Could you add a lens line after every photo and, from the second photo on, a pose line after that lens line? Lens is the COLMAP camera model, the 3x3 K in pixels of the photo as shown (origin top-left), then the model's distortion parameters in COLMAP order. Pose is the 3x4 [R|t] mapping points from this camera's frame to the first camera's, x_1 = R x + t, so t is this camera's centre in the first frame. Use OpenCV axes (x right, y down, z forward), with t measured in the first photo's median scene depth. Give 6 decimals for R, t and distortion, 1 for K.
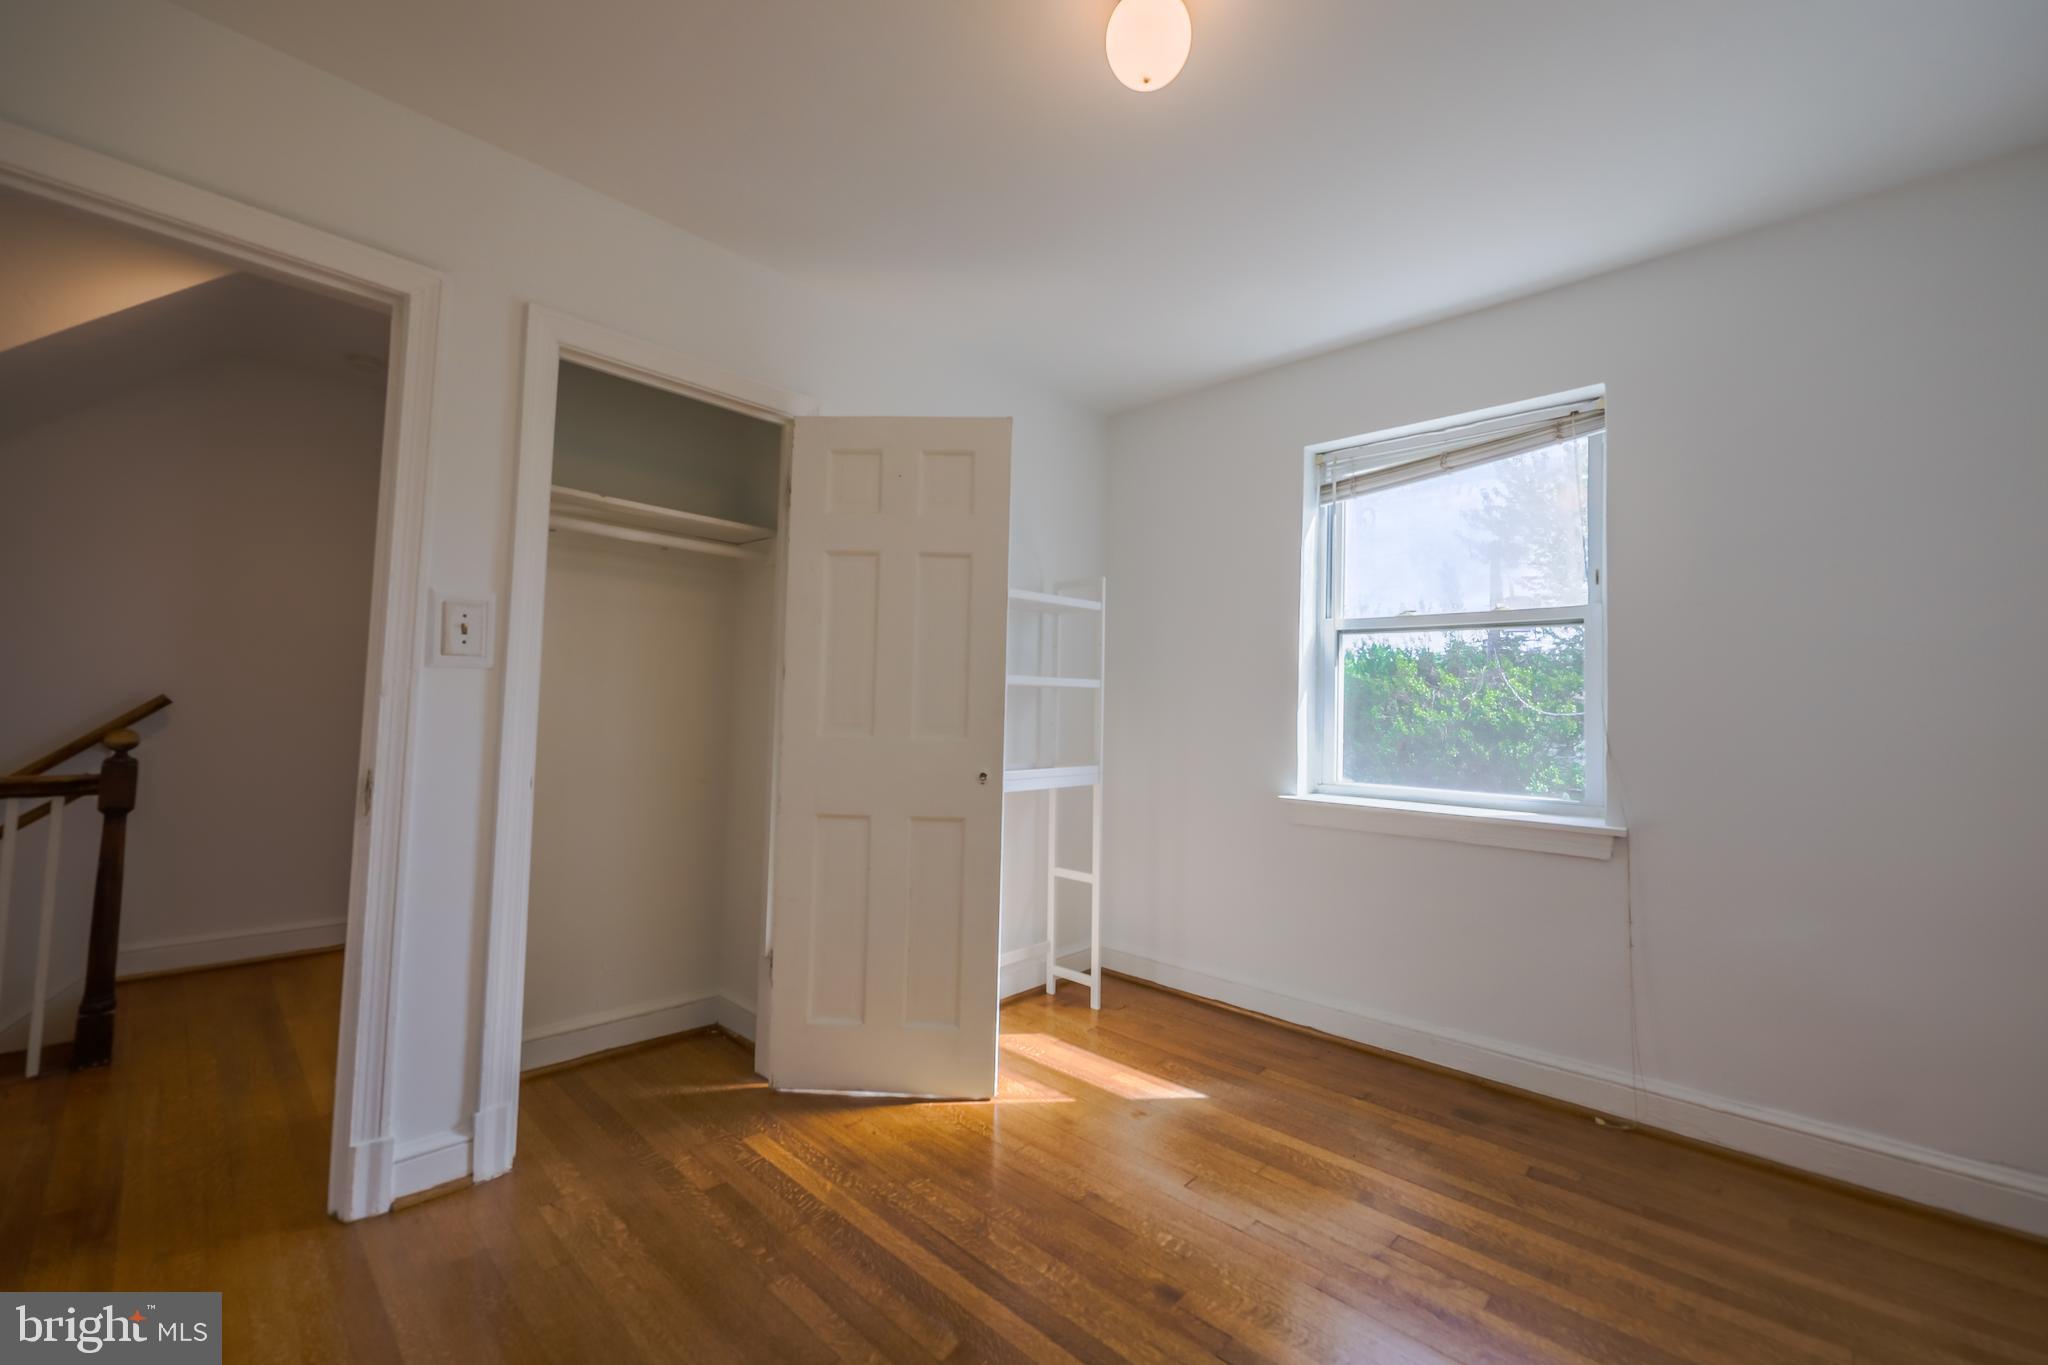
lens RADIAL K [[831.8, 0, 1055.1], [0, 831.8, 679.8], [0, 0, 1]] dist [-0.000228, -0.000171]
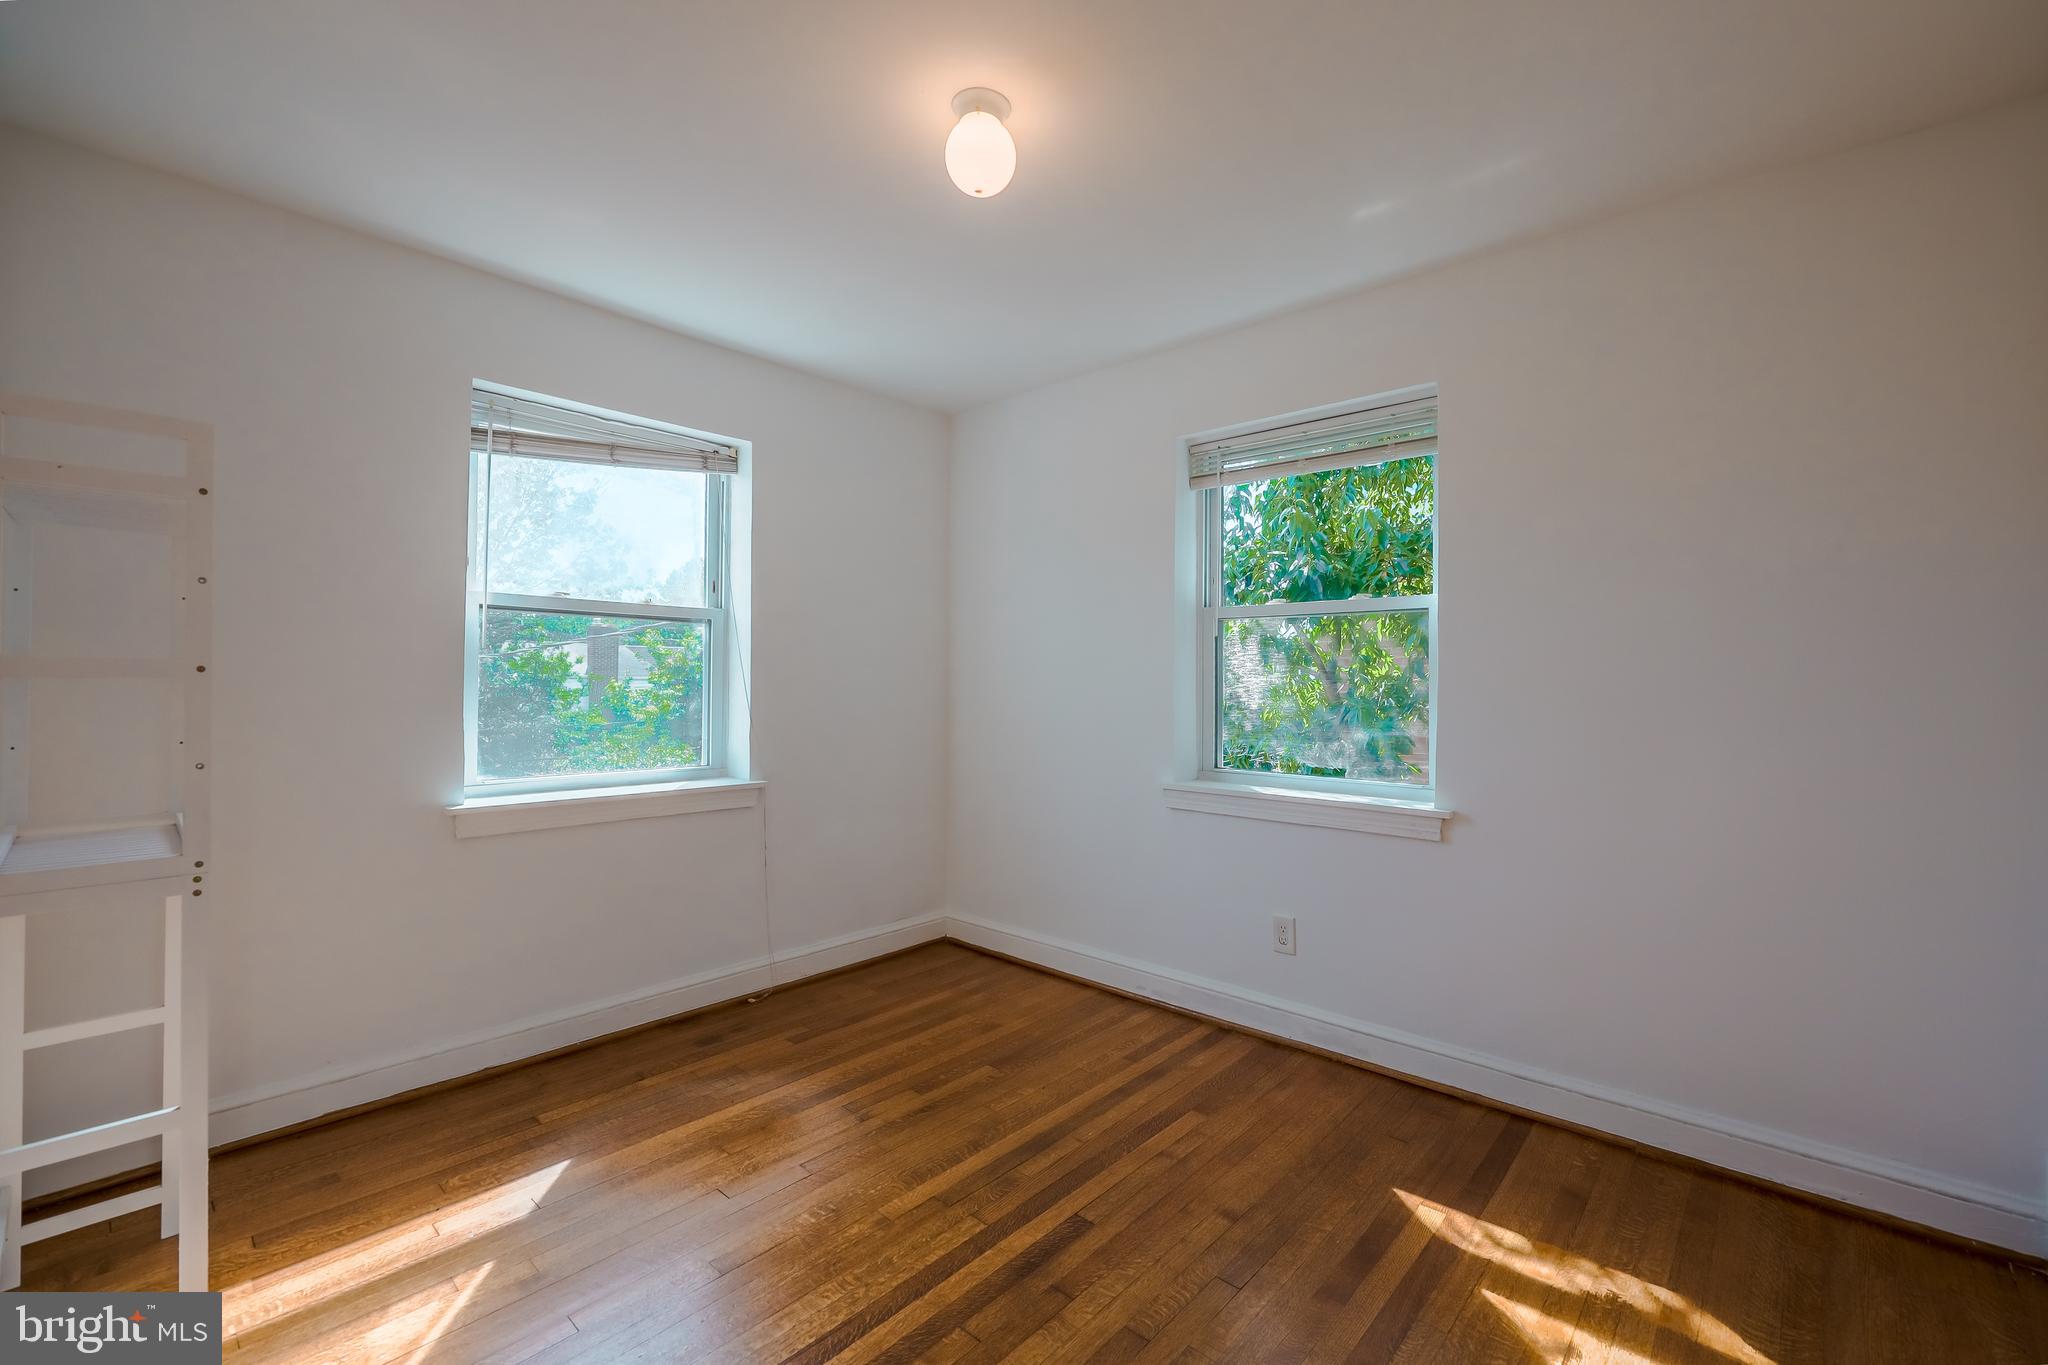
lens RADIAL K [[831.8, 0, 1055.1], [0, 831.8, 679.8], [0, 0, 1]] dist [-0.000228, -0.000171]
pose [[-0.006532, -0.013558, 0.999887, -0.678224], [-0.043016, 0.998986, 0.013265, -0.023739], [-0.999053, -0.042925, -0.007109, 0.541162]]
